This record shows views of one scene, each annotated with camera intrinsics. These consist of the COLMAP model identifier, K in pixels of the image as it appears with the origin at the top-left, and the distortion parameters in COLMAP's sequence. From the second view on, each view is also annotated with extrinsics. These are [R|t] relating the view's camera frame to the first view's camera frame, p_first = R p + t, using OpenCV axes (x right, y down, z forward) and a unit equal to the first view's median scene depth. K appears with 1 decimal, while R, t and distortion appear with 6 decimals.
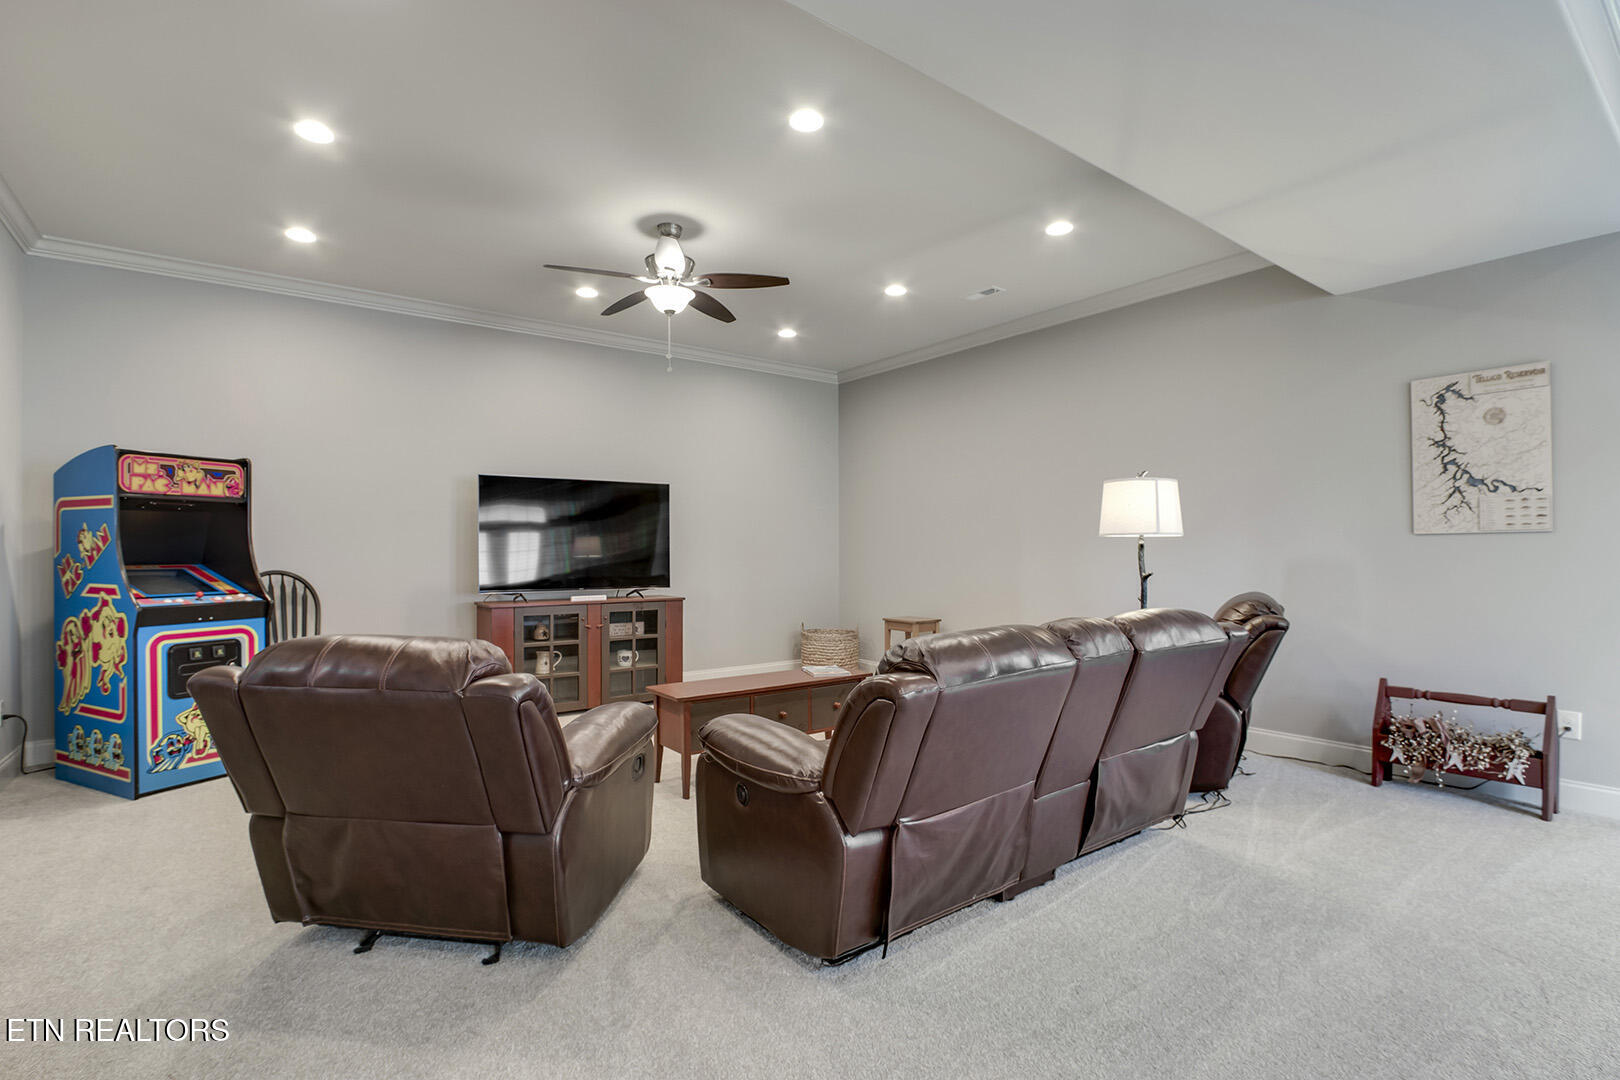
lens RADIAL K [[756.7, 0, 815.7], [0, 756.7, 546.0], [0, 0, 1]] dist [-0.027057, 0.005474]
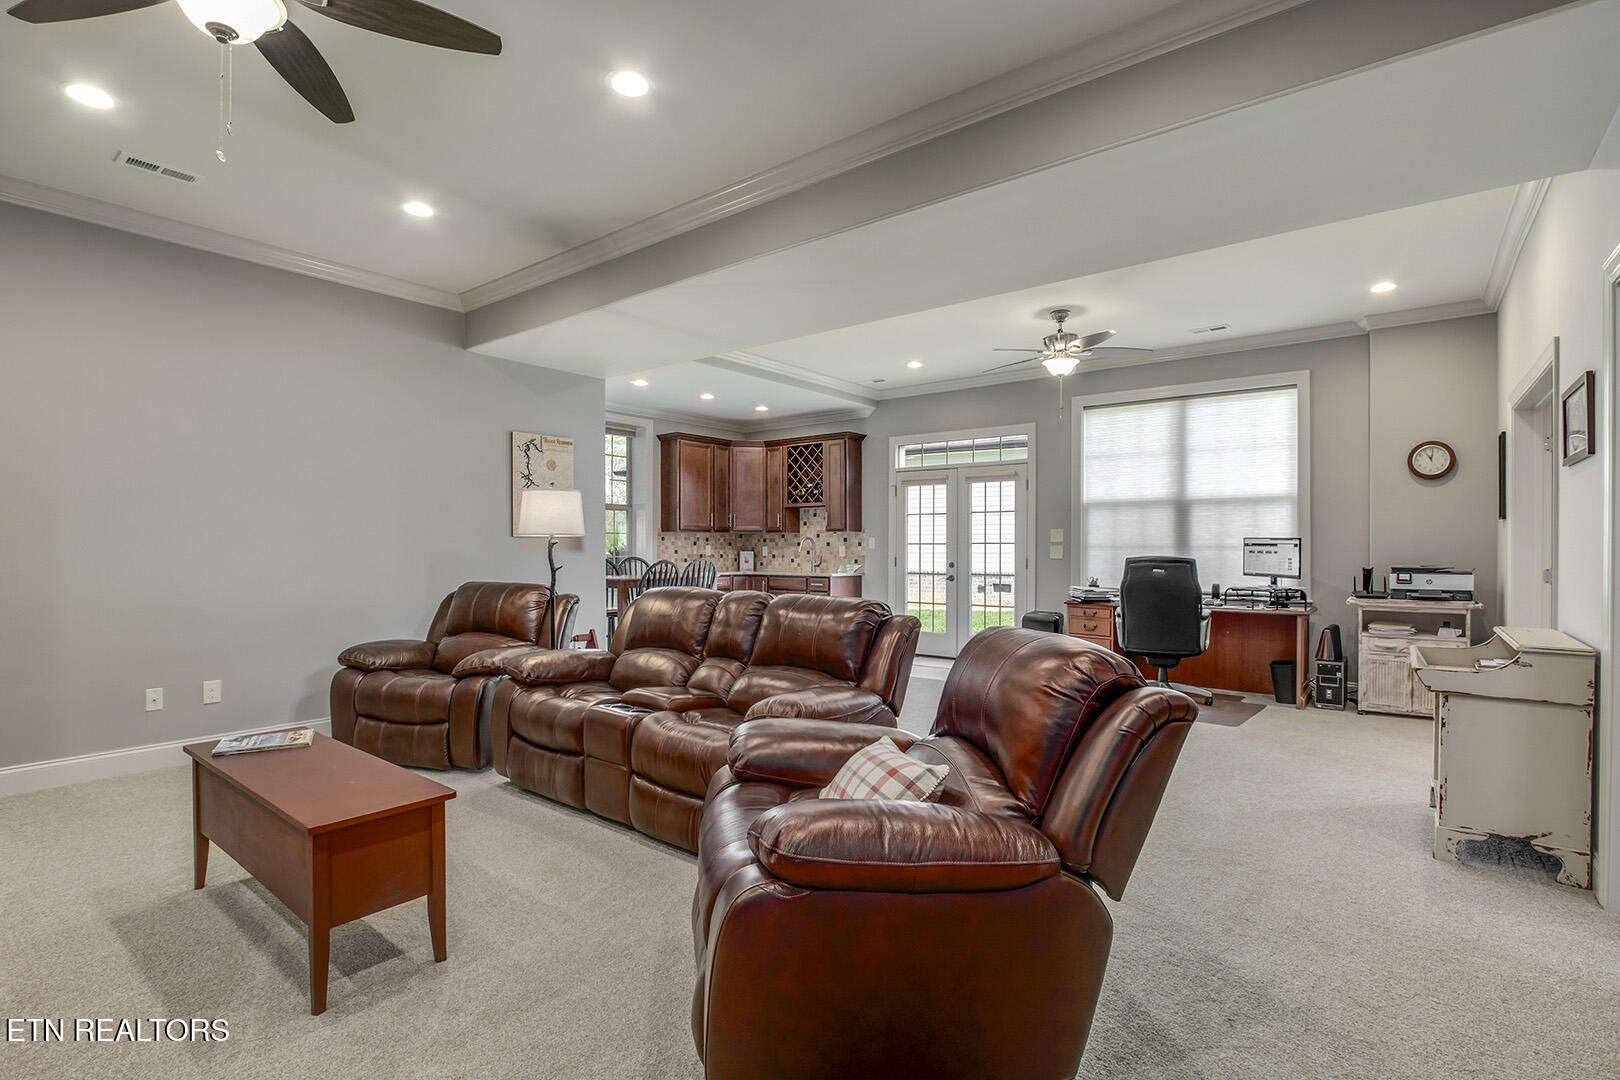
lens RADIAL K [[756.7, 0, 800.3], [0, 756.7, 556.1], [0, 0, 1]] dist [-0.027057, 0.005474]
pose [[-0.261479, -0.009191, 0.965166, -0.798611], [-0.005544, 0.999952, 0.008020, 0.007283], [-0.965193, -0.003254, -0.261517, 0.881252]]
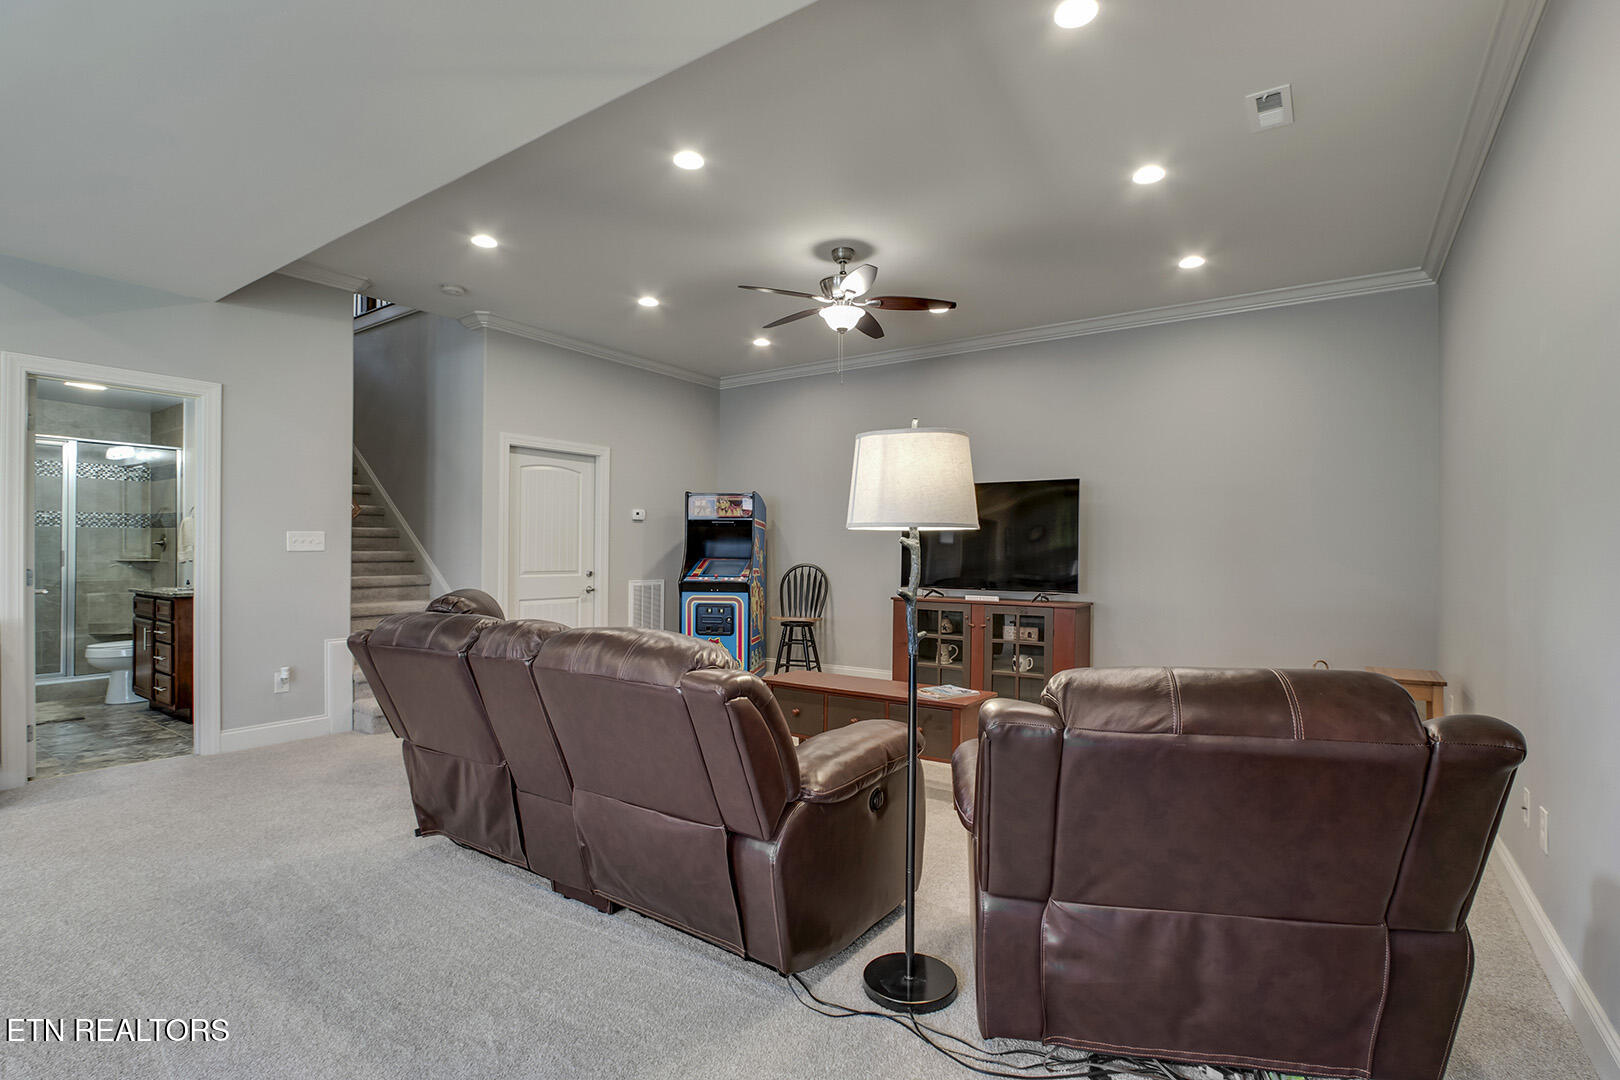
lens RADIAL K [[756.7, 0, 811.7], [0, 756.7, 549.9], [0, 0, 1]] dist [-0.027057, 0.005474]
pose [[0.318902, 0.002821, -0.947784, 0.897484], [-0.001645, 0.999996, 0.002423, 0.002758], [0.947786, 0.000786, 0.318905, 0.678166]]
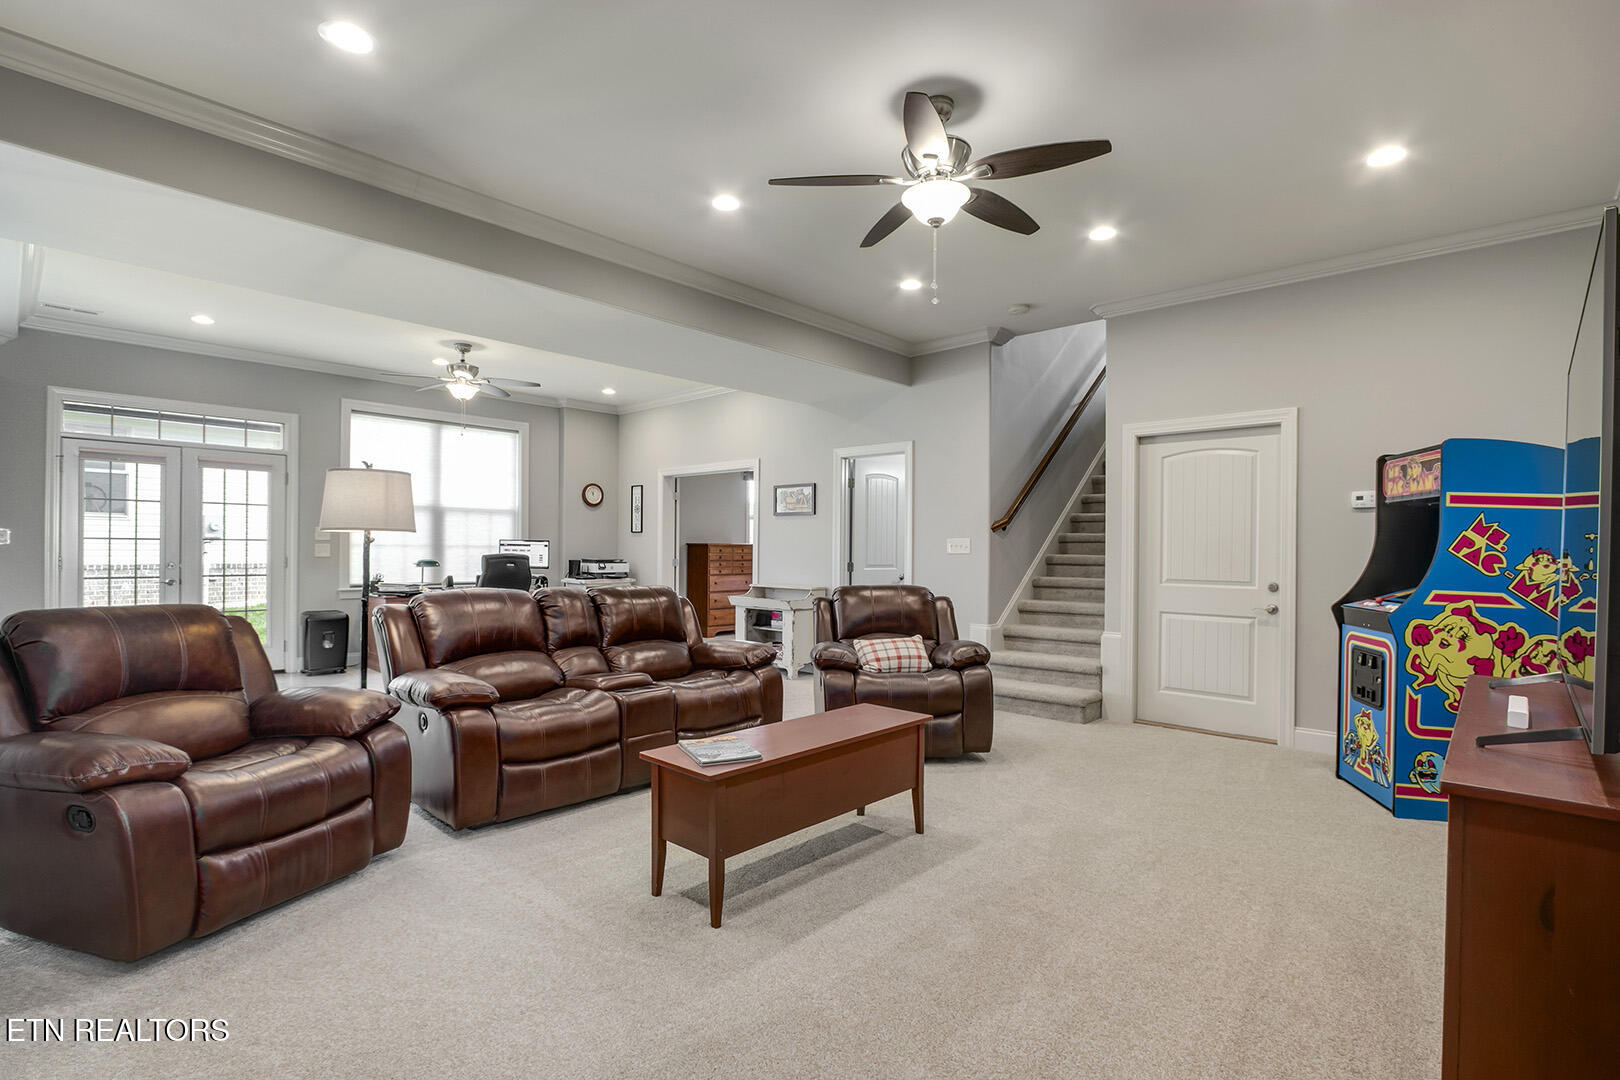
lens RADIAL K [[756.7, 0, 811.3], [0, 756.7, 550.5], [0, 0, 1]] dist [-0.027057, 0.005474]
pose [[-0.983945, -0.006531, -0.178352, 0.044000], [-0.005934, 0.999975, -0.003879, 0.010676], [0.178373, -0.002758, -0.983959, 1.874839]]
